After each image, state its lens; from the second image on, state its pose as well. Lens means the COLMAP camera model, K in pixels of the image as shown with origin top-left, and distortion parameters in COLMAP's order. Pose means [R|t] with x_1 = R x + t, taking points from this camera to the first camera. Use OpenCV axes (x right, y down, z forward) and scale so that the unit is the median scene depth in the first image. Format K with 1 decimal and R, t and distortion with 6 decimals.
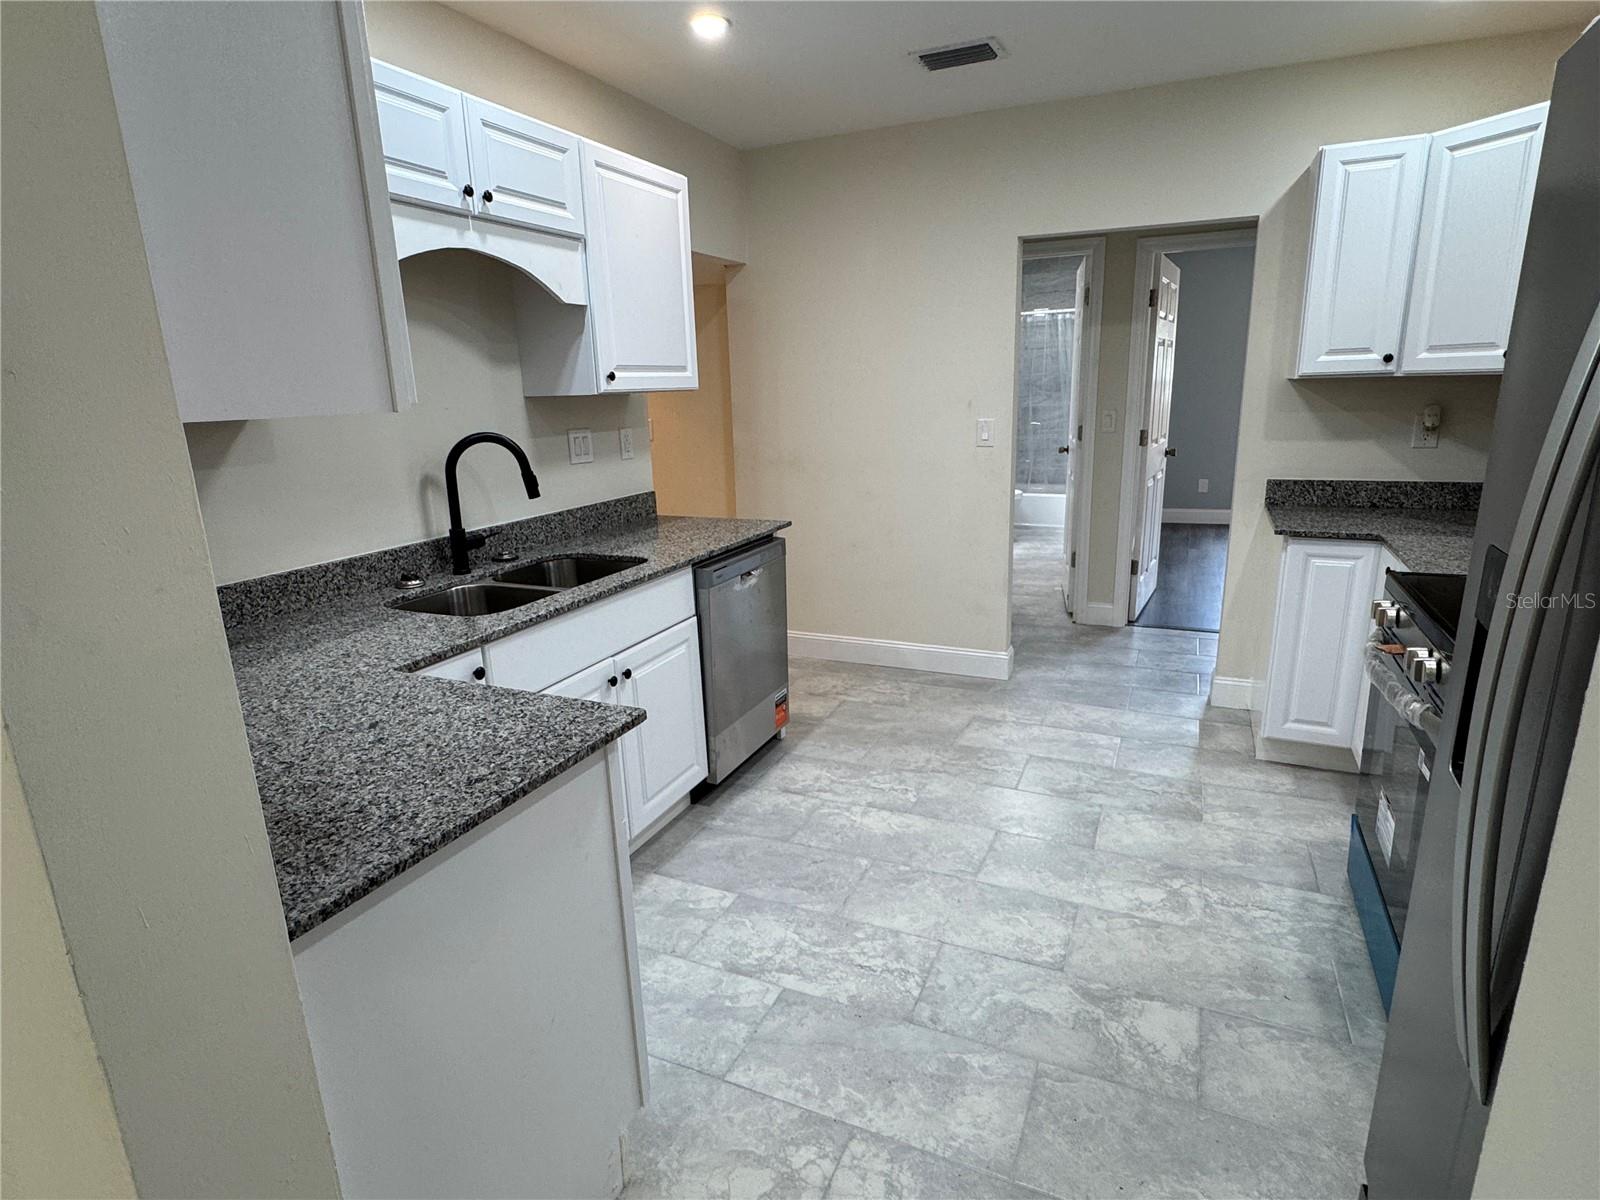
lens RADIAL K [[847.5, 0, 797.5], [0, 847.5, 603.4], [0, 0, 1]] dist [-0.002512, 0.000999]
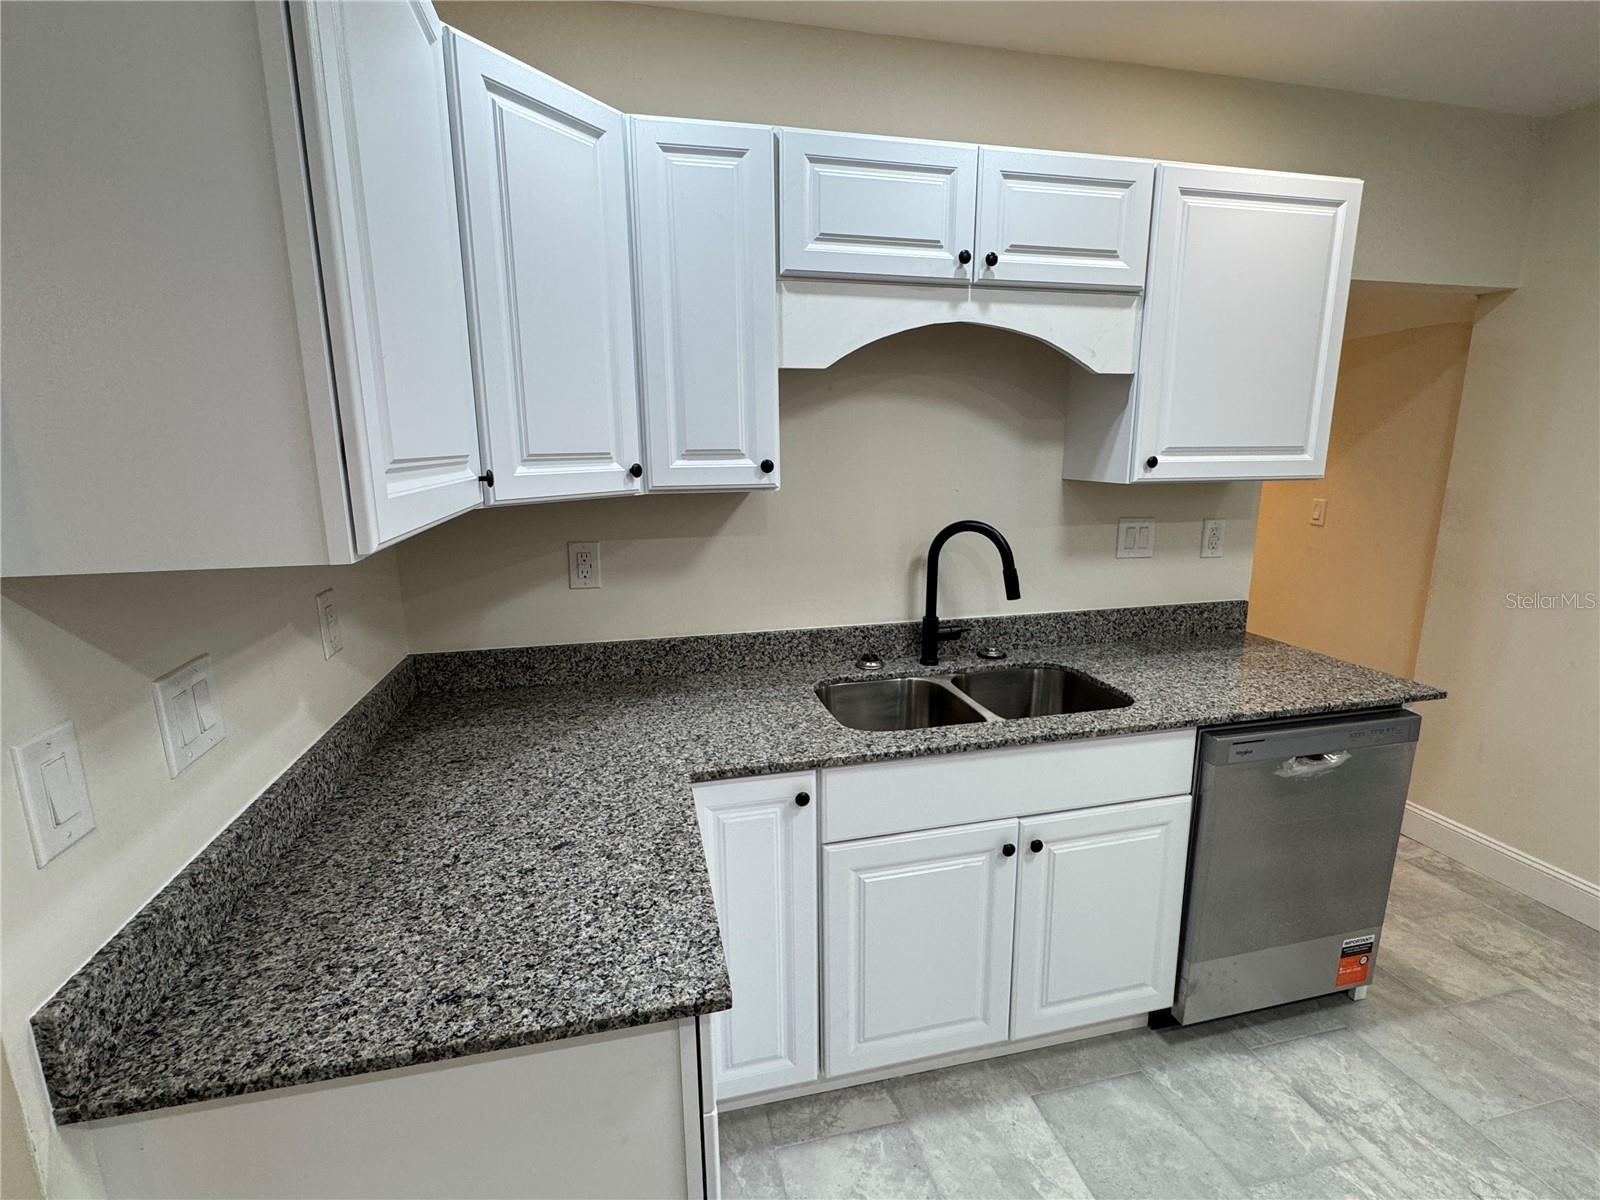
lens RADIAL K [[747.1, 0, 799.1], [0, 747.1, 600.8], [0, 0, 1]] dist [-0.002577, 0.000431]
pose [[0.614766, 0.185482, -0.766590, 0.134993], [-0.207779, 0.975707, 0.069451, -0.125231], [0.760849, 0.116585, 0.638371, 0.332304]]
